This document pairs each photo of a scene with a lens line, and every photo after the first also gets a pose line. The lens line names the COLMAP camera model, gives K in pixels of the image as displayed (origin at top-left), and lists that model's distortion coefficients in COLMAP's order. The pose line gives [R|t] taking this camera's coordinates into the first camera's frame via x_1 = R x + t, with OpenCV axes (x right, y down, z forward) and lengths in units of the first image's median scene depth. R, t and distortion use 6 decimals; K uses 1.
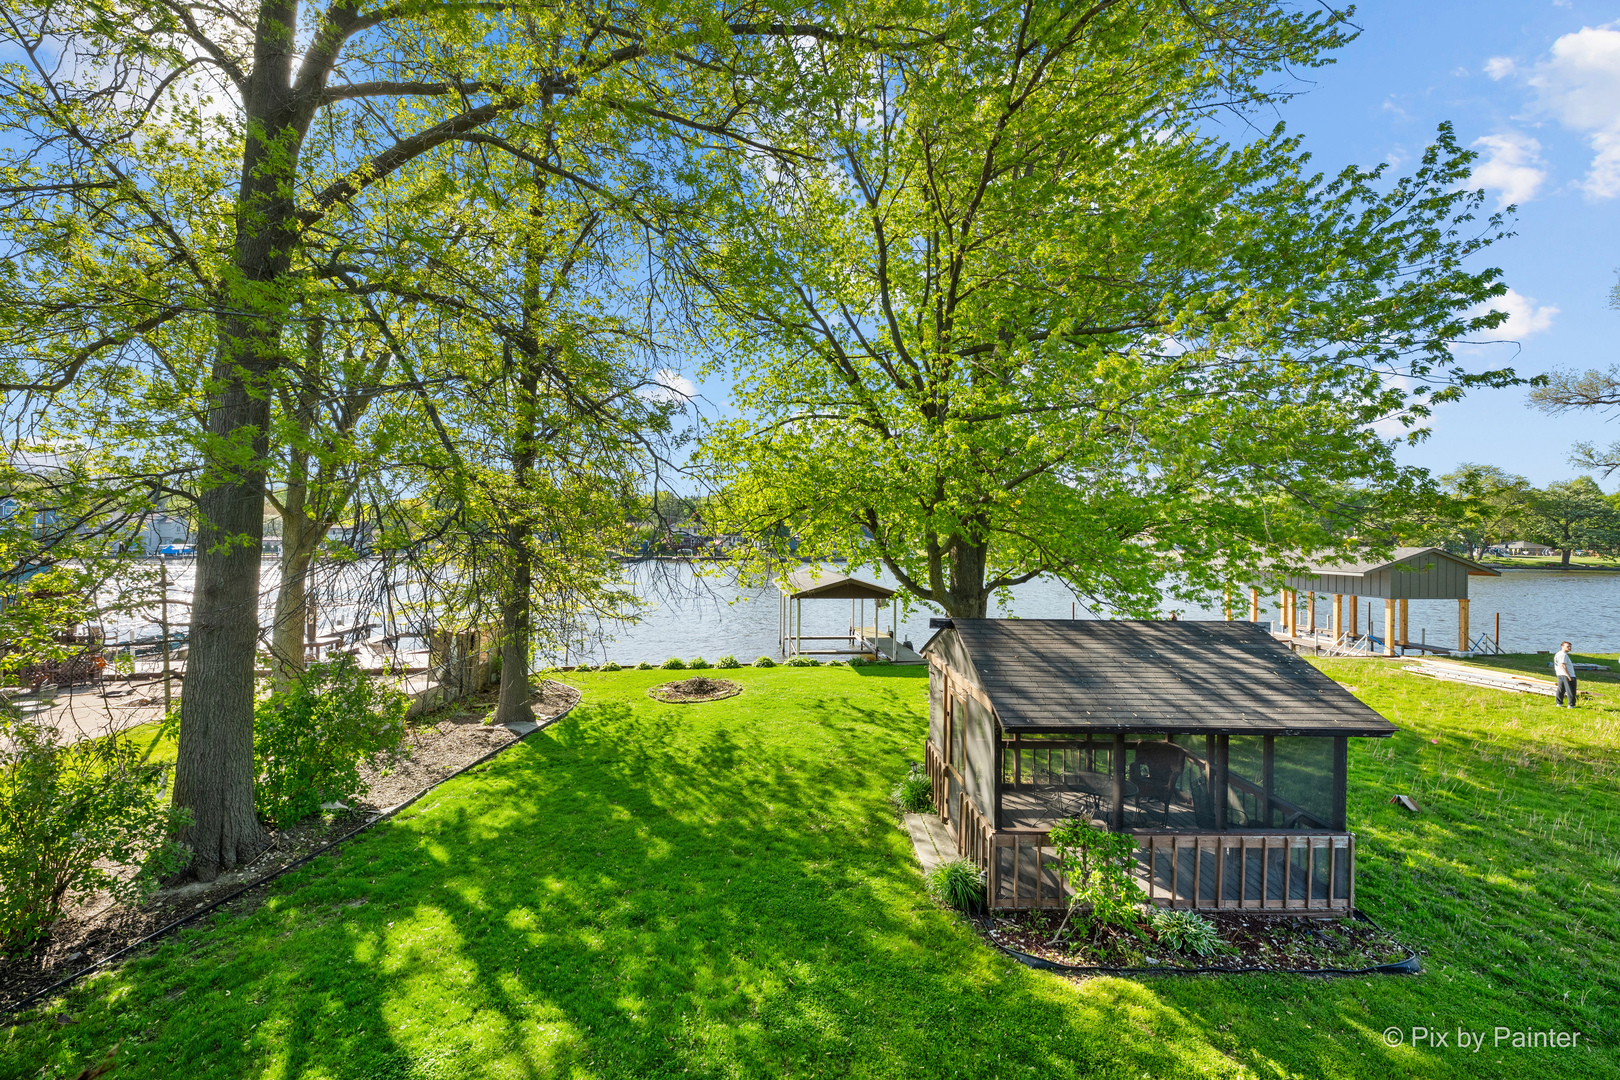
lens RADIAL K [[641.7, 0, 806.8], [0, 641.7, 531.6], [0, 0, 1]] dist [-0.004291, 0.000957]
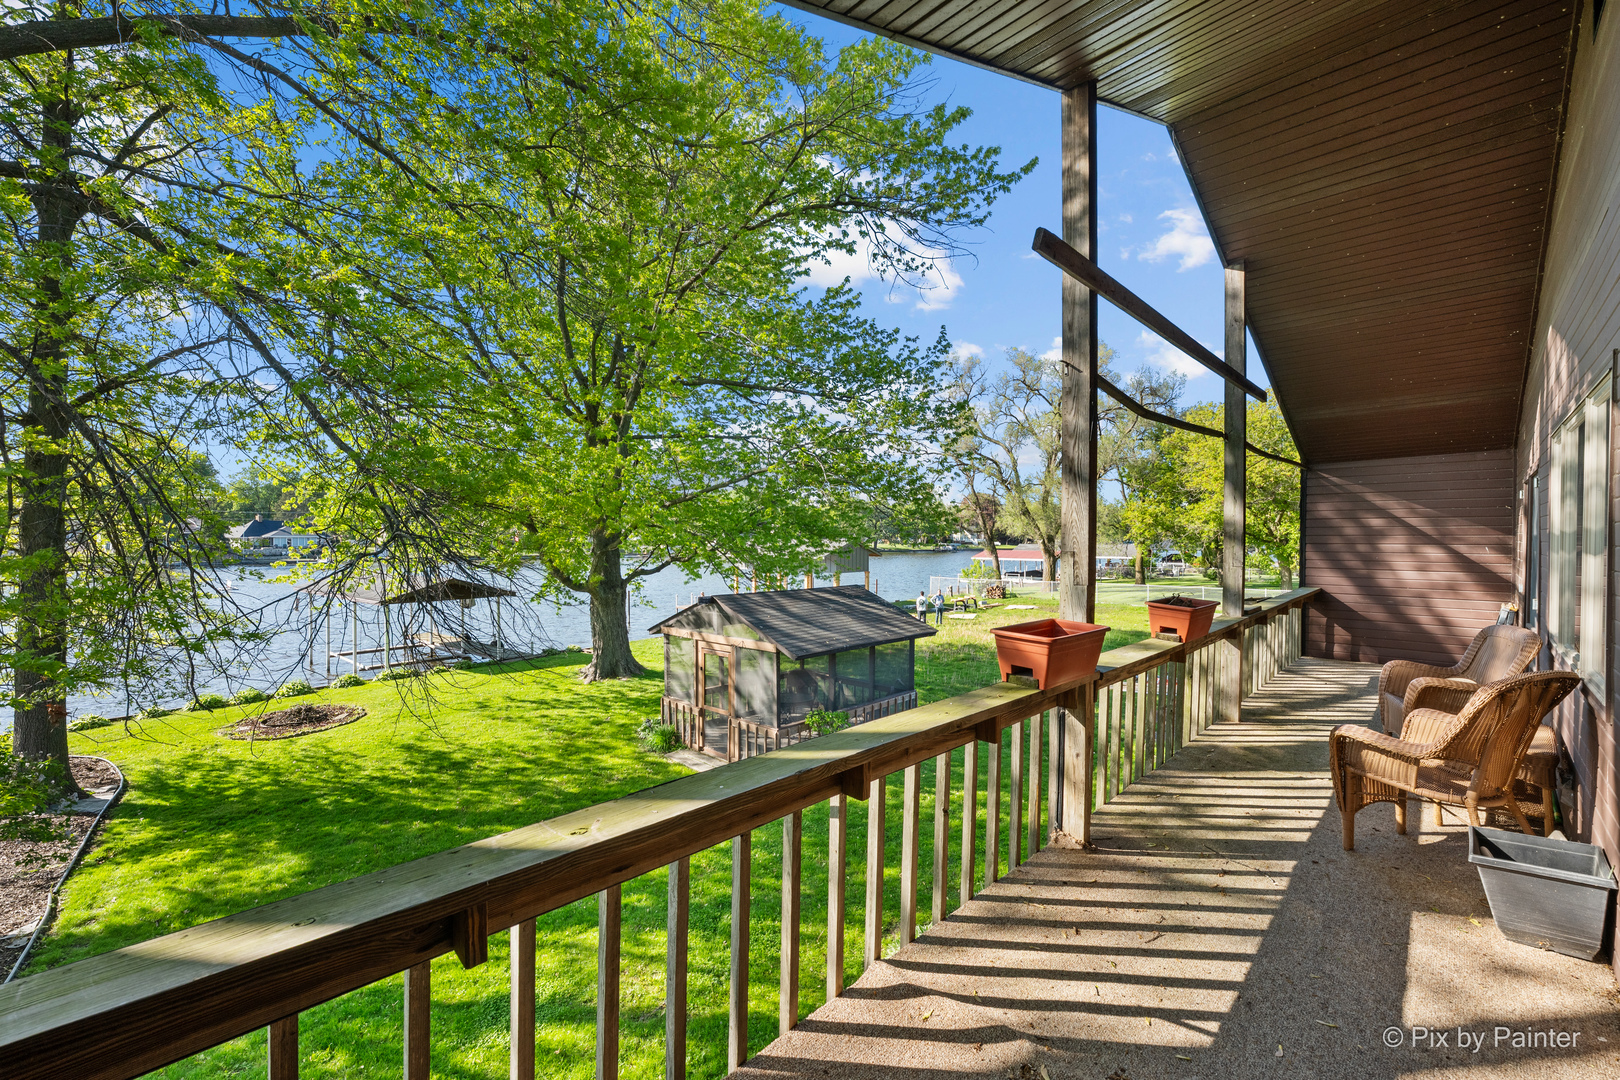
lens RADIAL K [[641.7, 0, 812.2], [0, 641.7, 540.0], [0, 0, 1]] dist [-0.004291, 0.000957]
pose [[0.707322, -0.010413, 0.706814, -0.431537], [-0.004685, 0.999800, 0.019417, -0.008815], [-0.706876, -0.017046, 0.707132, -0.078610]]
